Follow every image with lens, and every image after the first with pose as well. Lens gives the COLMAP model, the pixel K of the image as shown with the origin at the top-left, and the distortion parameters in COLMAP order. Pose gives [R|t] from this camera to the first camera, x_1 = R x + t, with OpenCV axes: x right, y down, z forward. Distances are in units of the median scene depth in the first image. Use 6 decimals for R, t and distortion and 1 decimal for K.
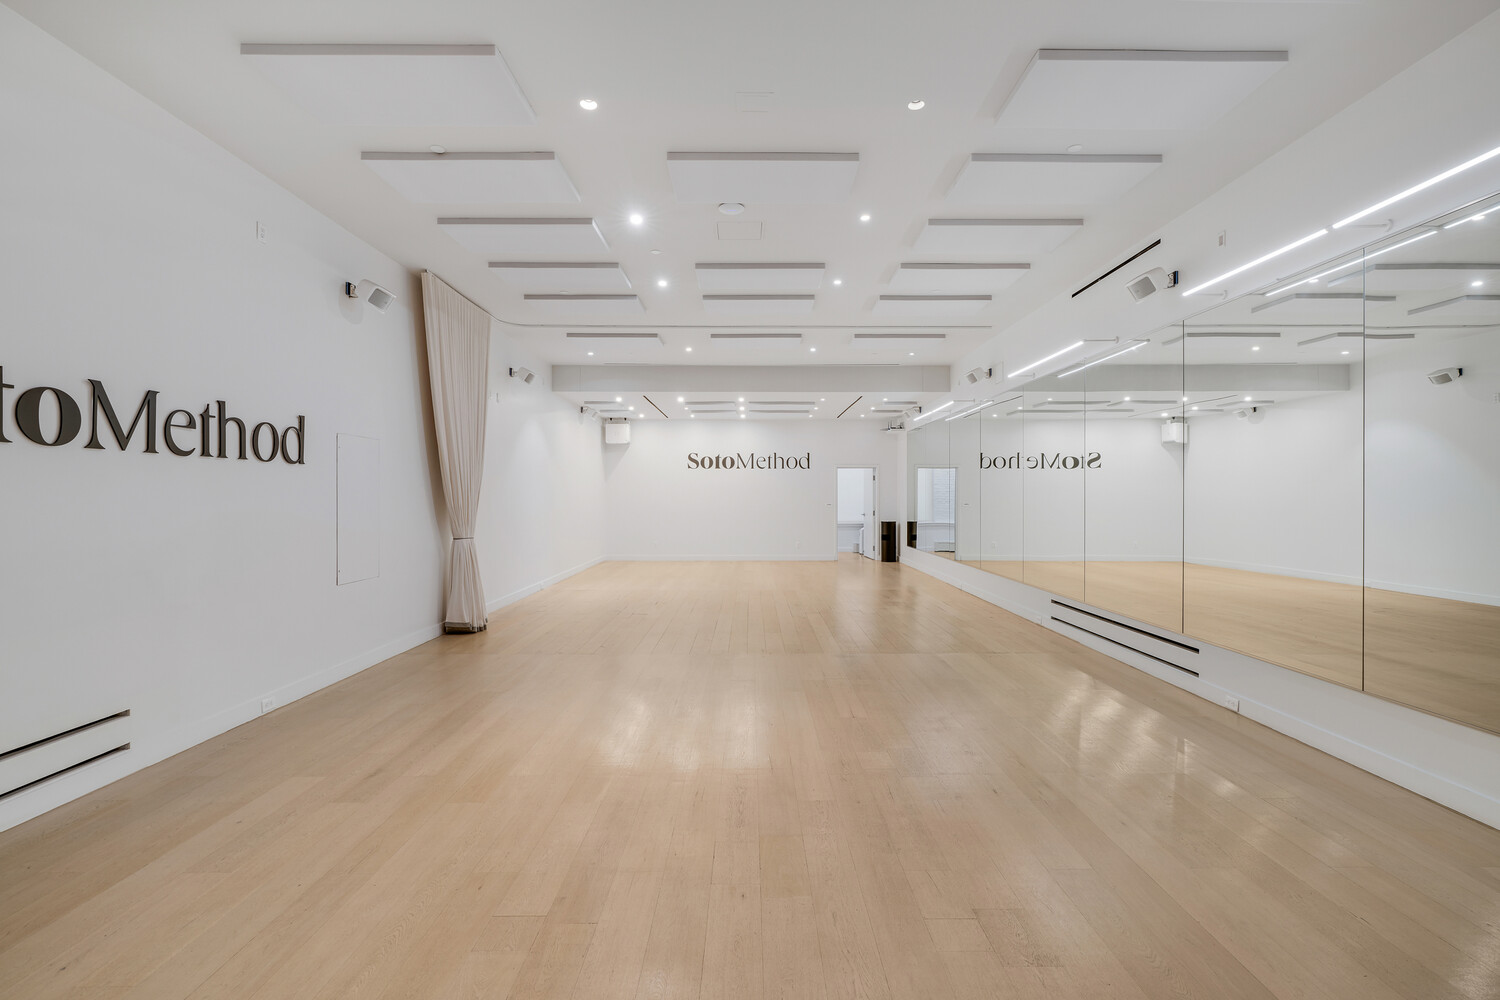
lens RADIAL K [[668.6, 0, 750.0], [0, 668.6, 500.0], [0, 0, 1]] dist [-0.000479, -0.000232]
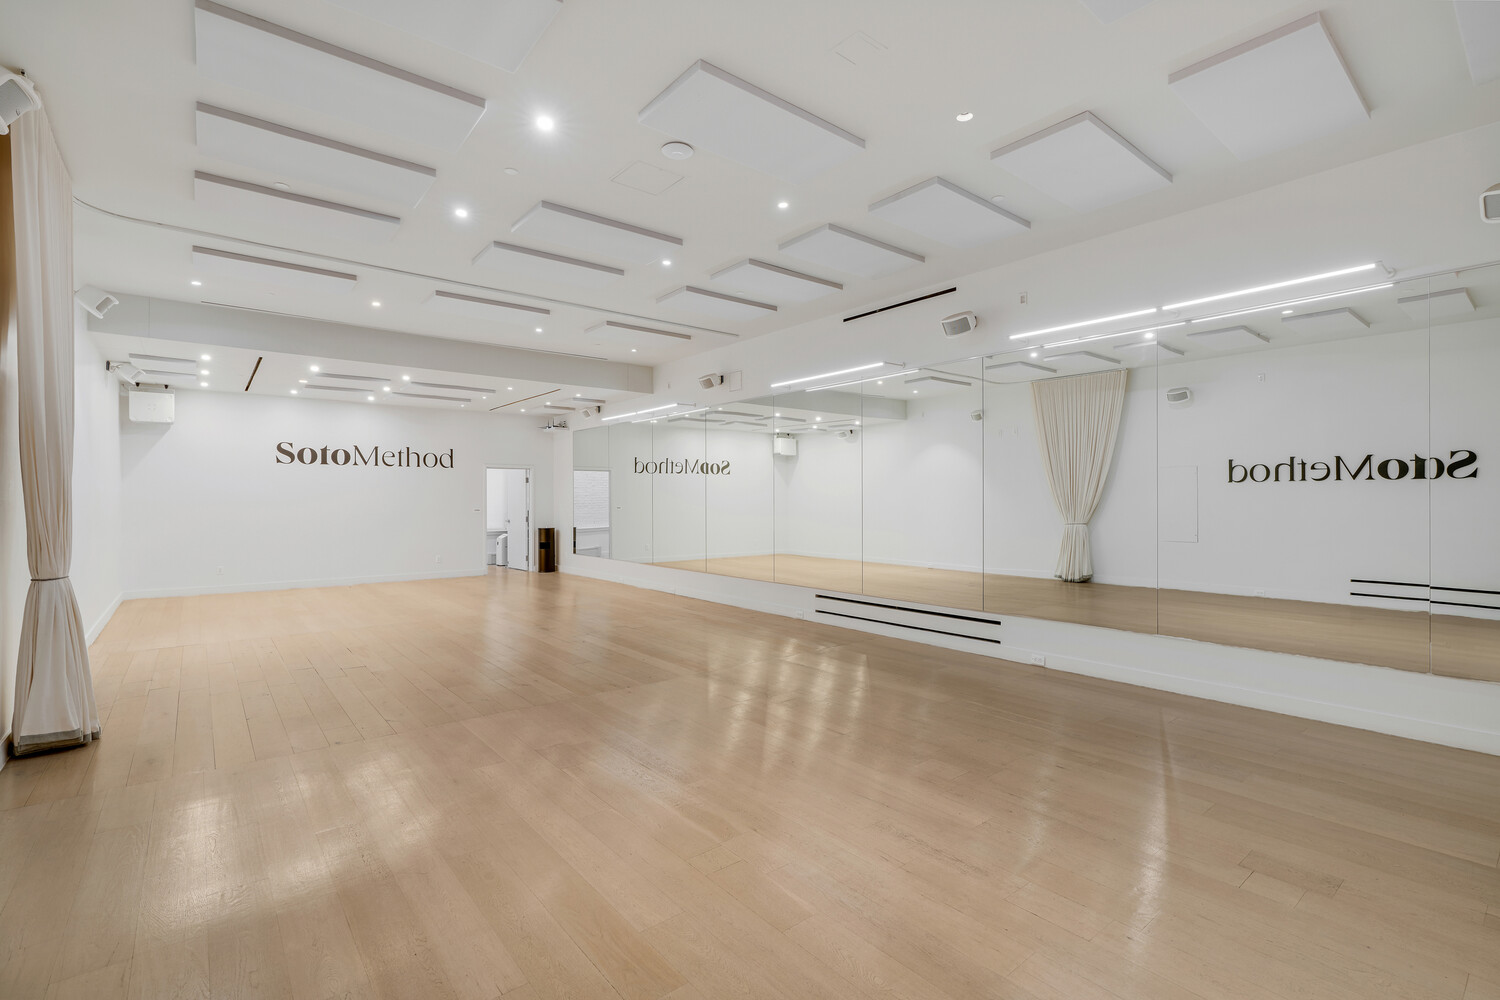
lens RADIAL K [[682.8, 0, 753.2], [0, 682.8, 496.3], [0, 0, 1]] dist [0.002443, 0.000000]
pose [[0.777518, 0.001678, 0.628858, -0.161499], [0.006016, 0.999931, -0.010106, -0.000182], [-0.628832, 0.011641, 0.777454, 0.096528]]
